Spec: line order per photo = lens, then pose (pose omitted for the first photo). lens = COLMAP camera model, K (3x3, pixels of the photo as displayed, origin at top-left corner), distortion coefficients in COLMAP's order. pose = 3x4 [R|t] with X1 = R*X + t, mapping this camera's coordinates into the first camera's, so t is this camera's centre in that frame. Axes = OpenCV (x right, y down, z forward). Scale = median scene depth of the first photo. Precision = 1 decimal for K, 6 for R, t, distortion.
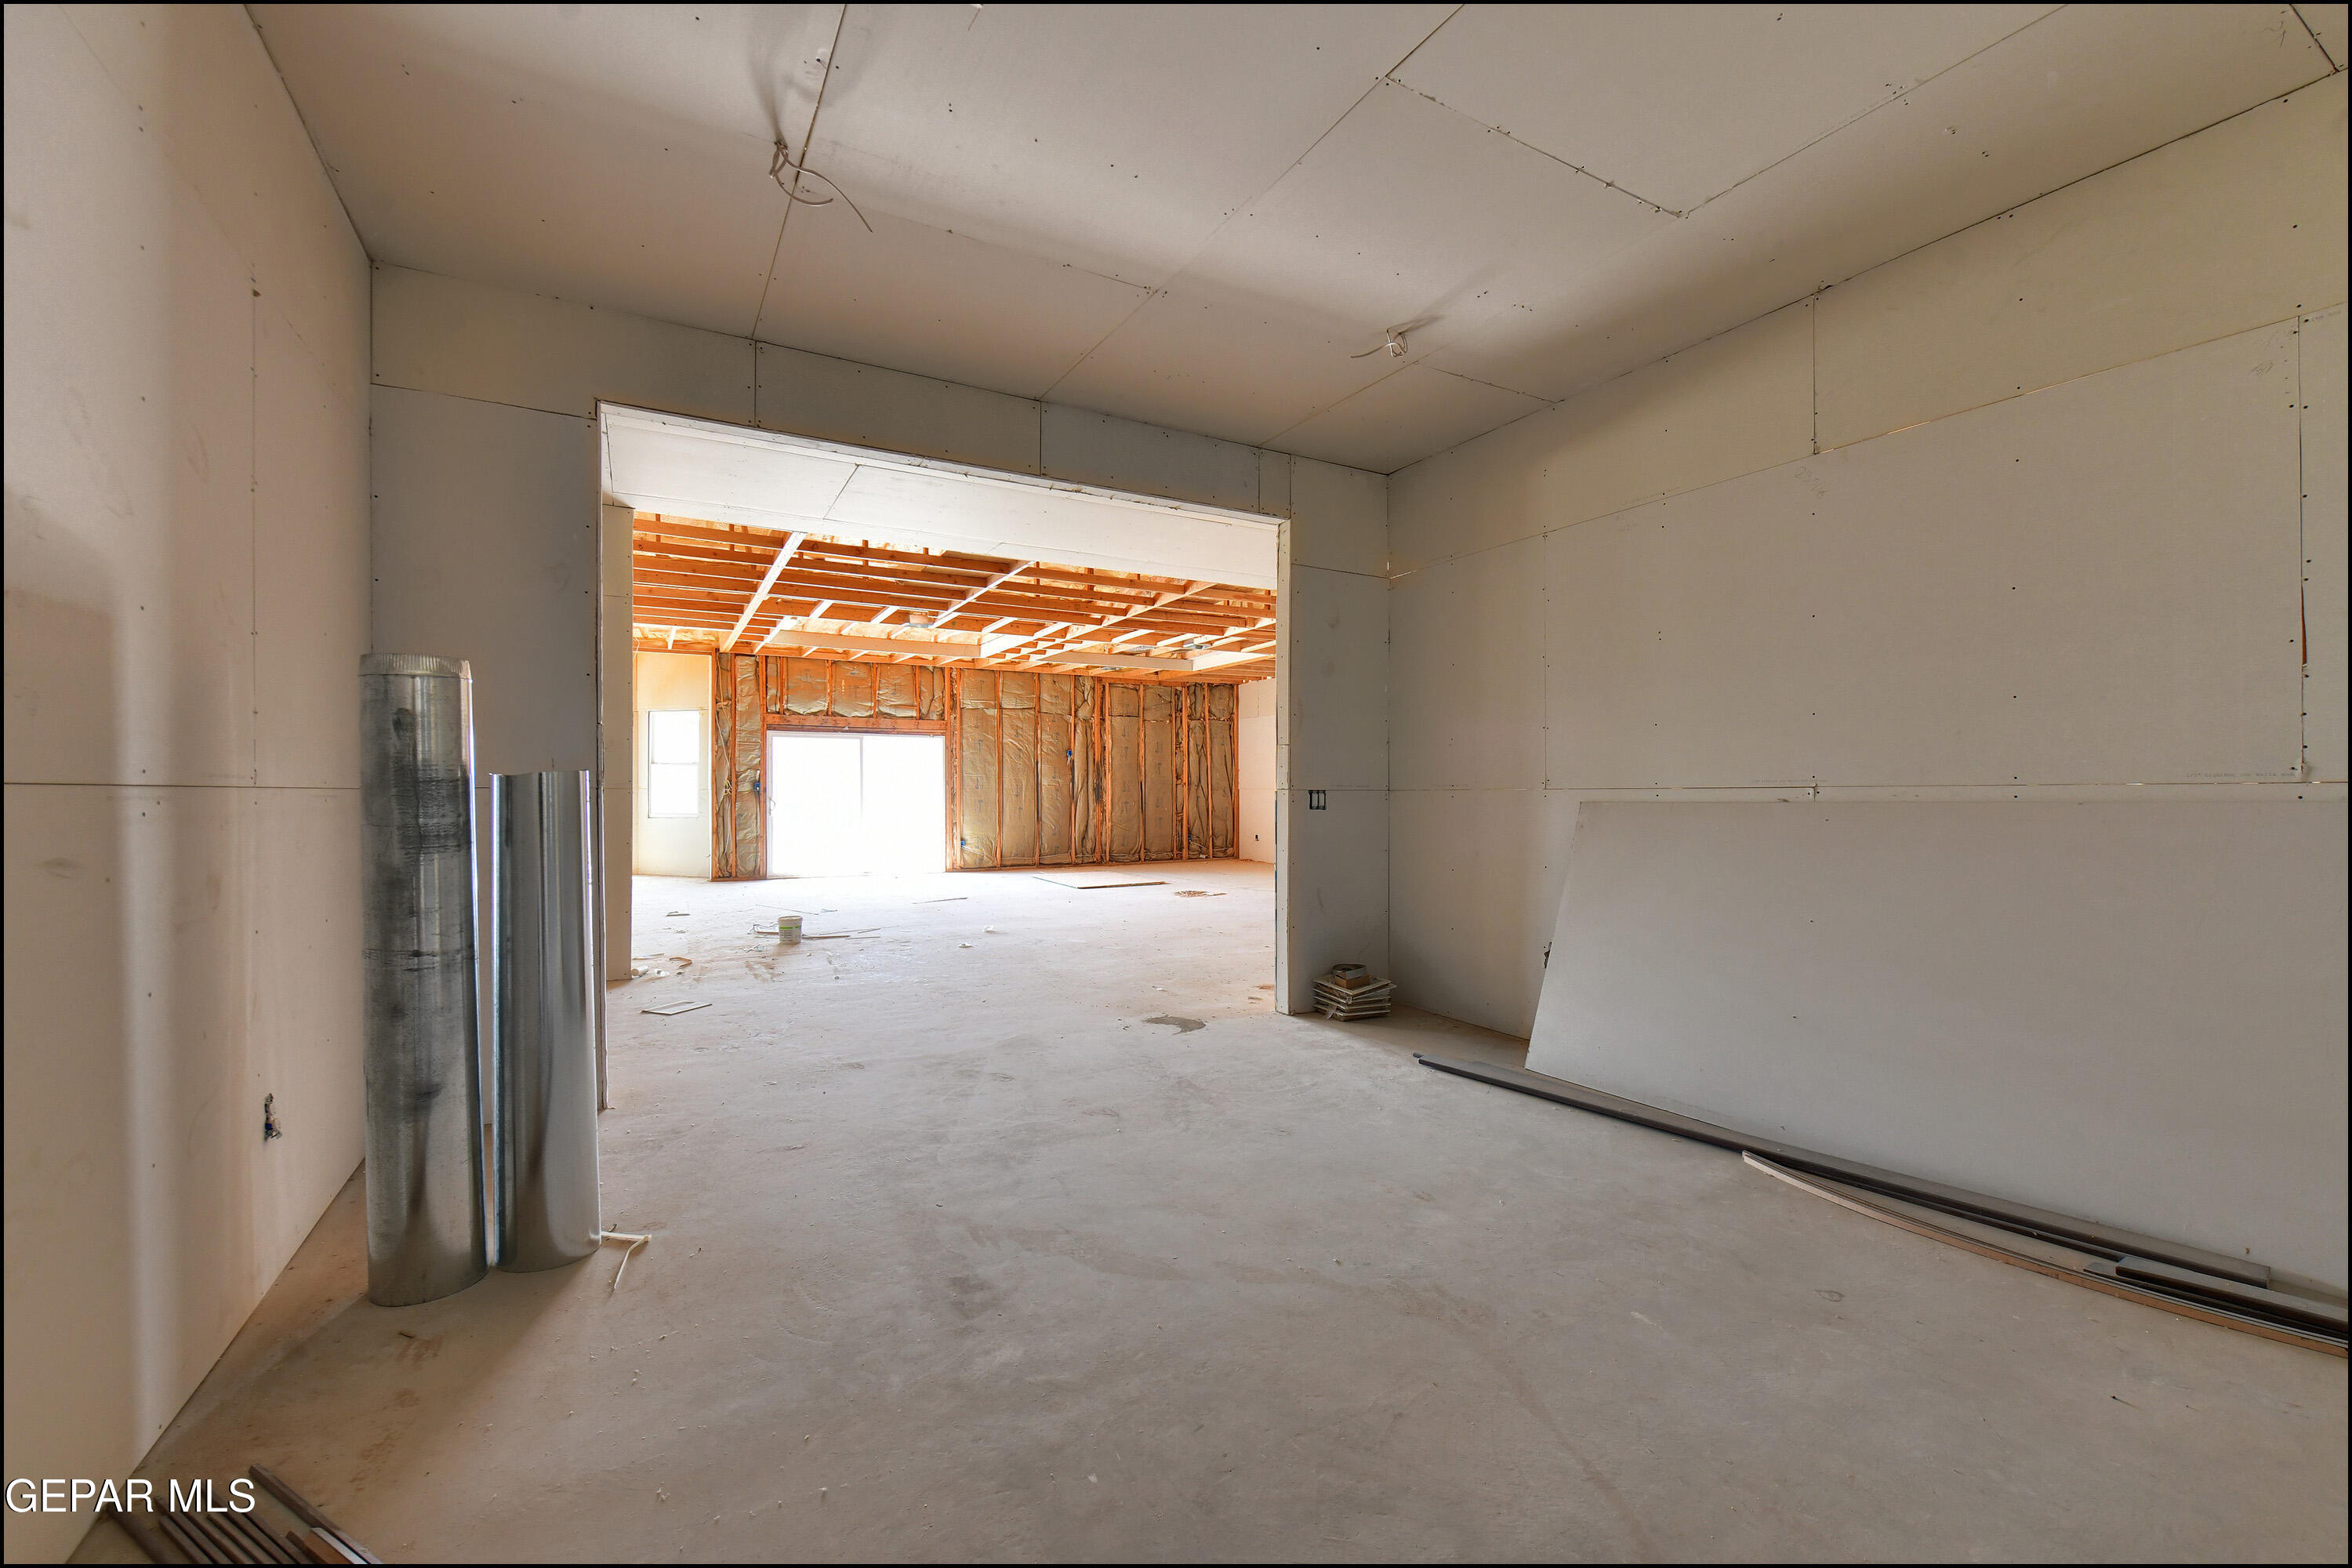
lens RADIAL K [[967.5, 0, 1182.7], [0, 967.5, 792.3], [0, 0, 1]] dist [-0.000361, -0.000010]
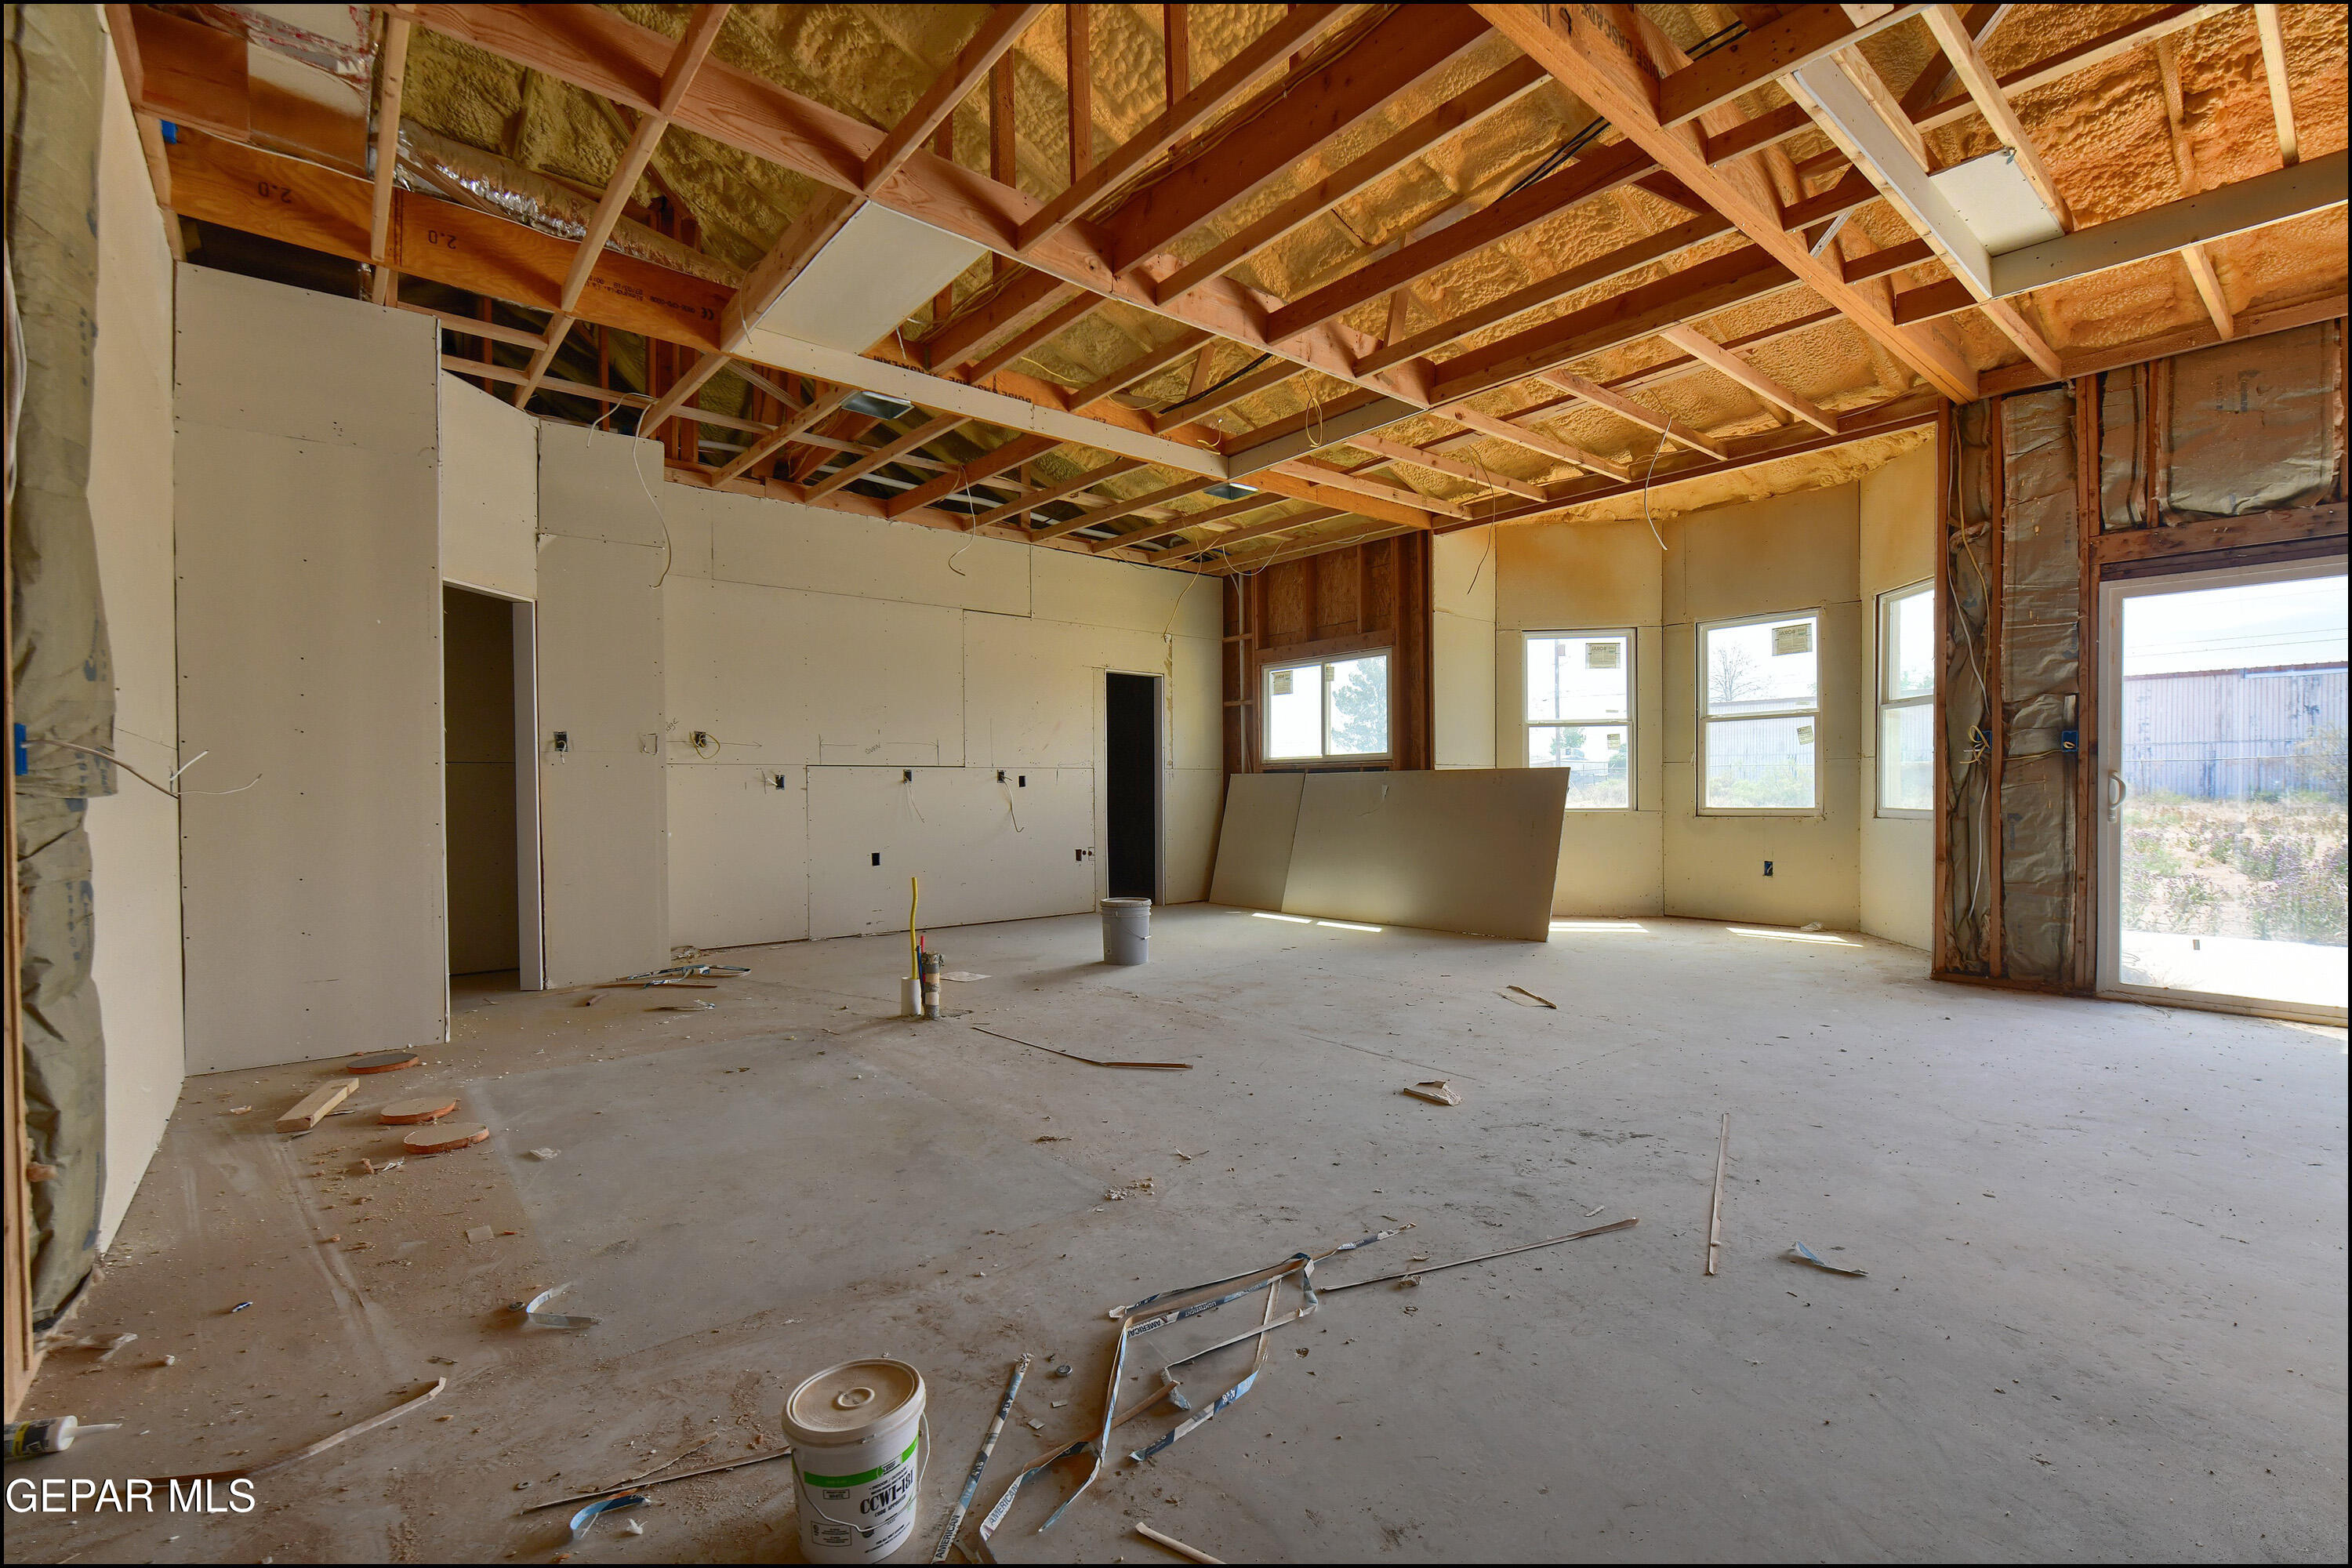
lens RADIAL K [[1035.5, 0, 1192.2], [0, 1035.5, 798.7], [0, 0, 1]] dist [-0.008325, -0.000774]
pose [[0.177977, 0.011364, -0.983969, -0.104644], [0.003028, 0.999922, 0.012096, 0.009780], [0.984030, -0.005133, 0.177929, 0.550688]]
